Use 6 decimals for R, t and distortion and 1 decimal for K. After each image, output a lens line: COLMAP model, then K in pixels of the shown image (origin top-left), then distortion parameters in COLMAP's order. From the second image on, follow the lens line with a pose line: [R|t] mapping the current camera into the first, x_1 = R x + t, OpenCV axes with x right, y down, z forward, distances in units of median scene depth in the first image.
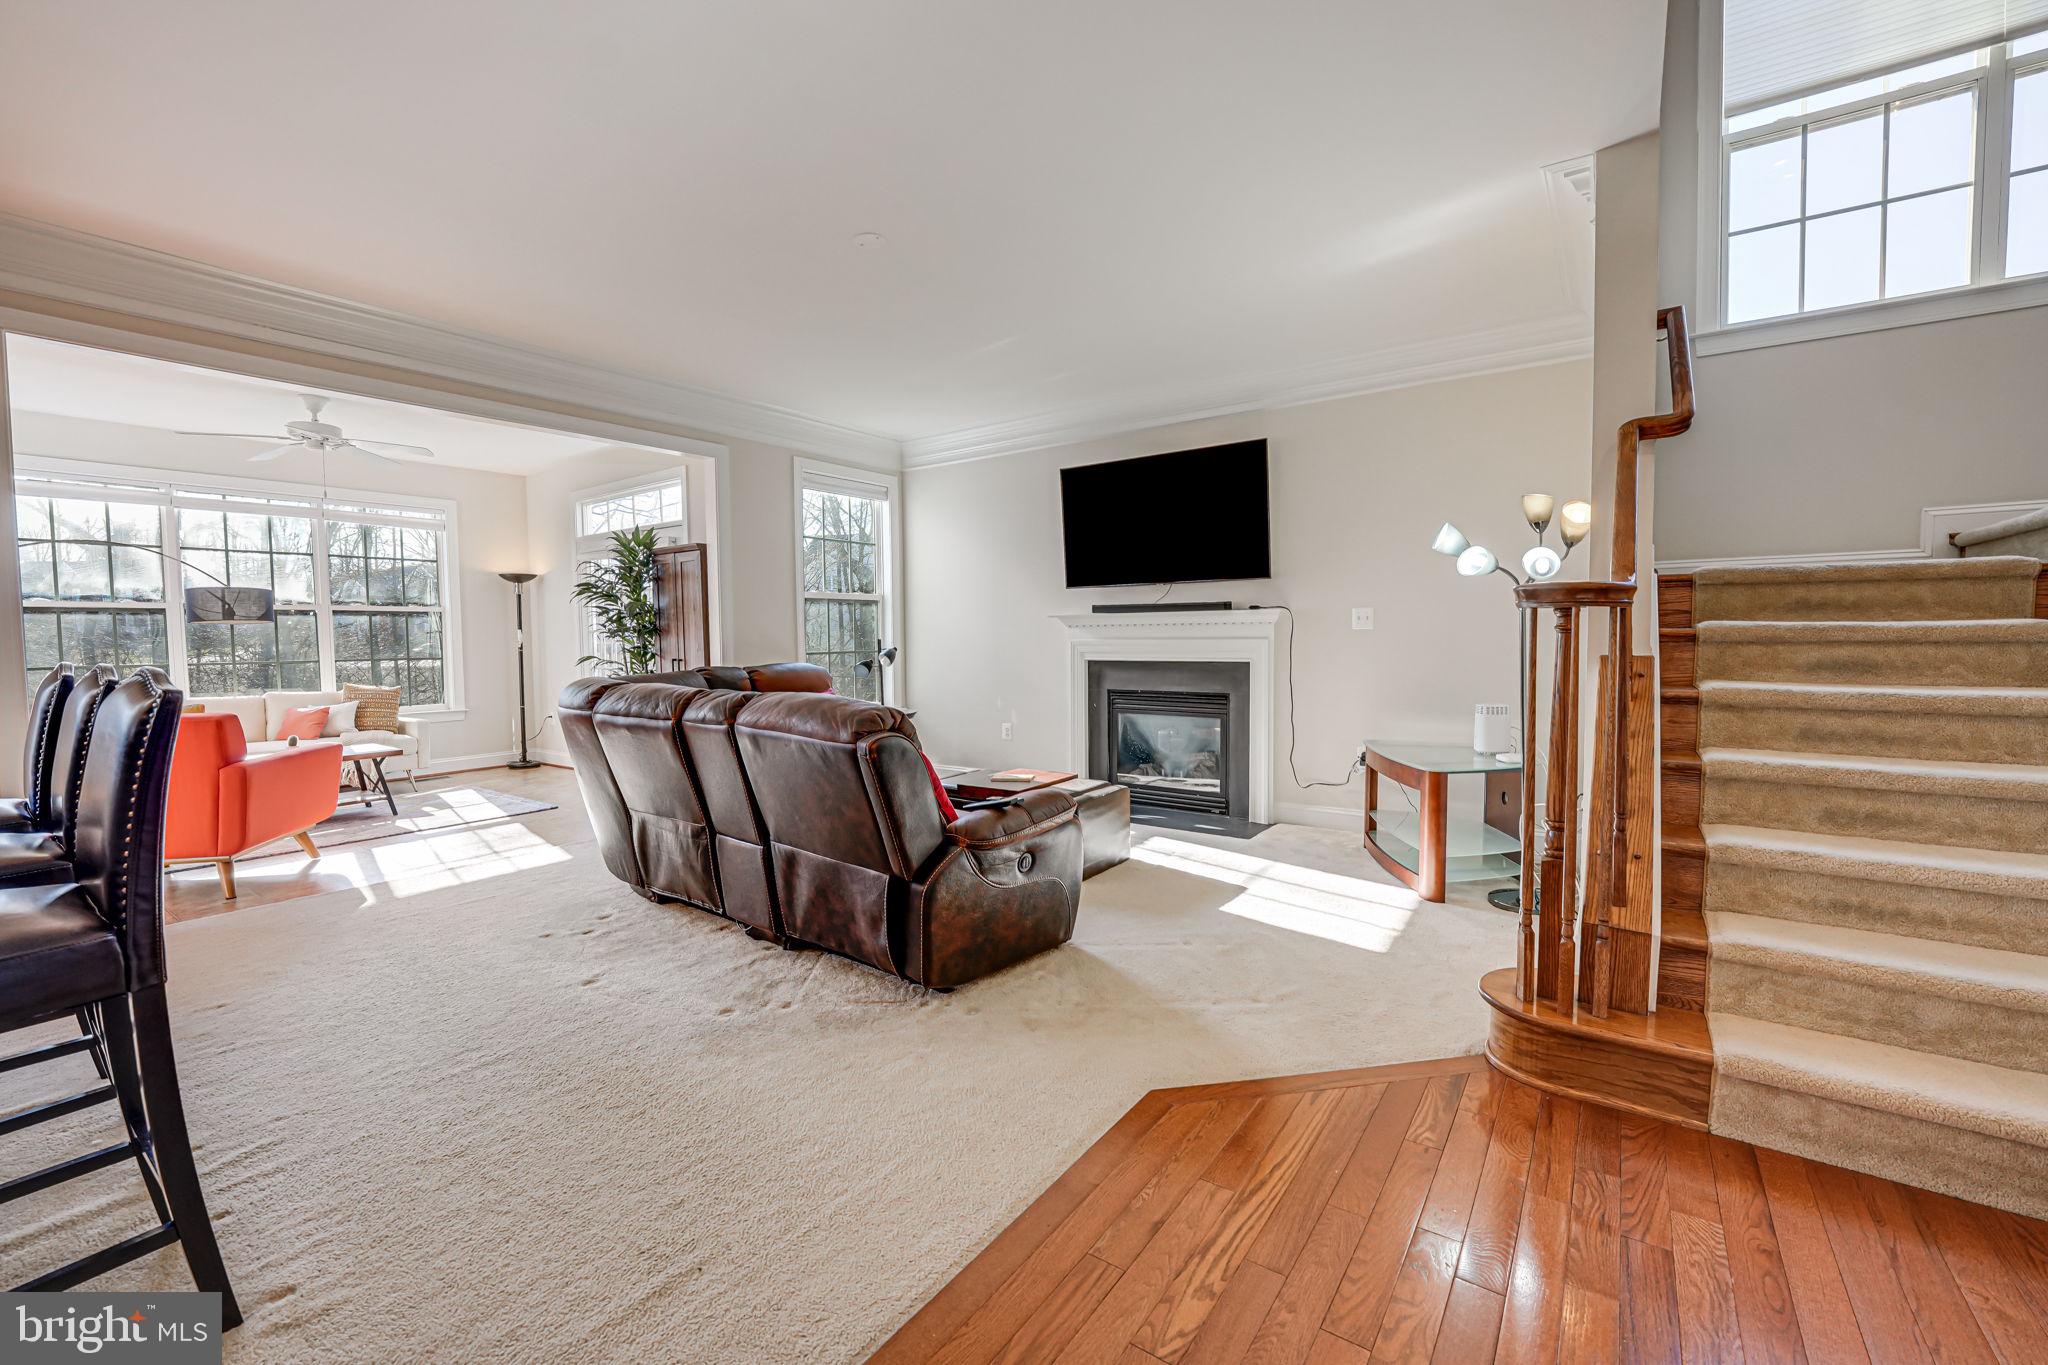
lens RADIAL K [[831.1, 0, 1017.9], [0, 831.1, 683.2], [0, 0, 1]] dist [-0.024489, 0.002147]
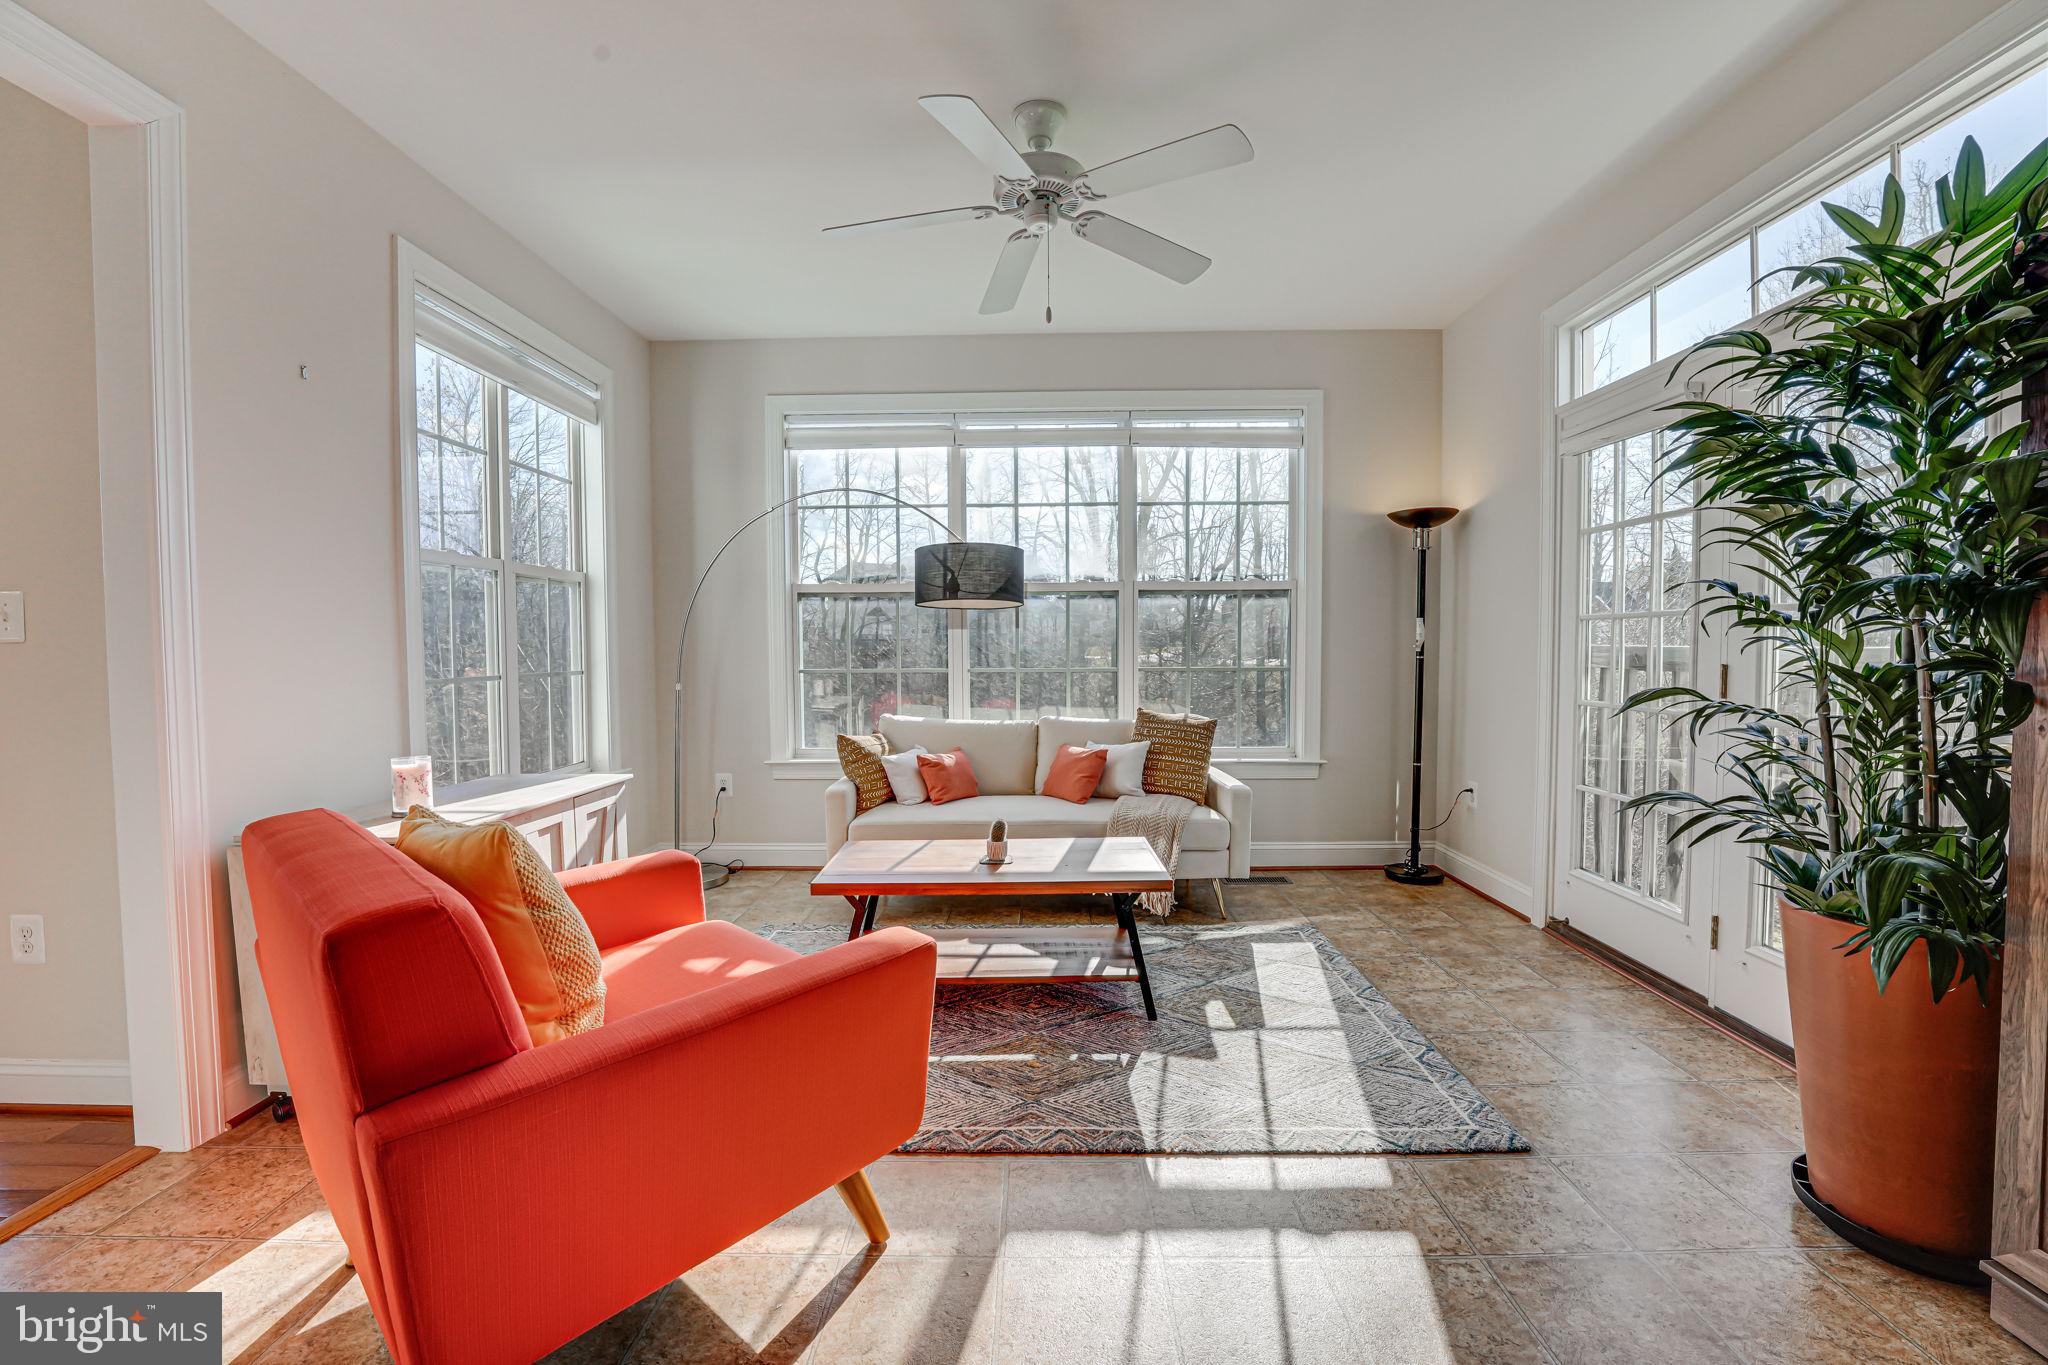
lens RADIAL K [[831.1, 0, 1022.3], [0, 831.1, 678.1], [0, 0, 1]] dist [-0.024489, 0.002147]
pose [[0.572708, 0.039395, -0.818813, -0.371277], [-0.046622, 0.998793, 0.015445, -0.026746], [0.818433, 0.029329, 0.573853, 0.575333]]
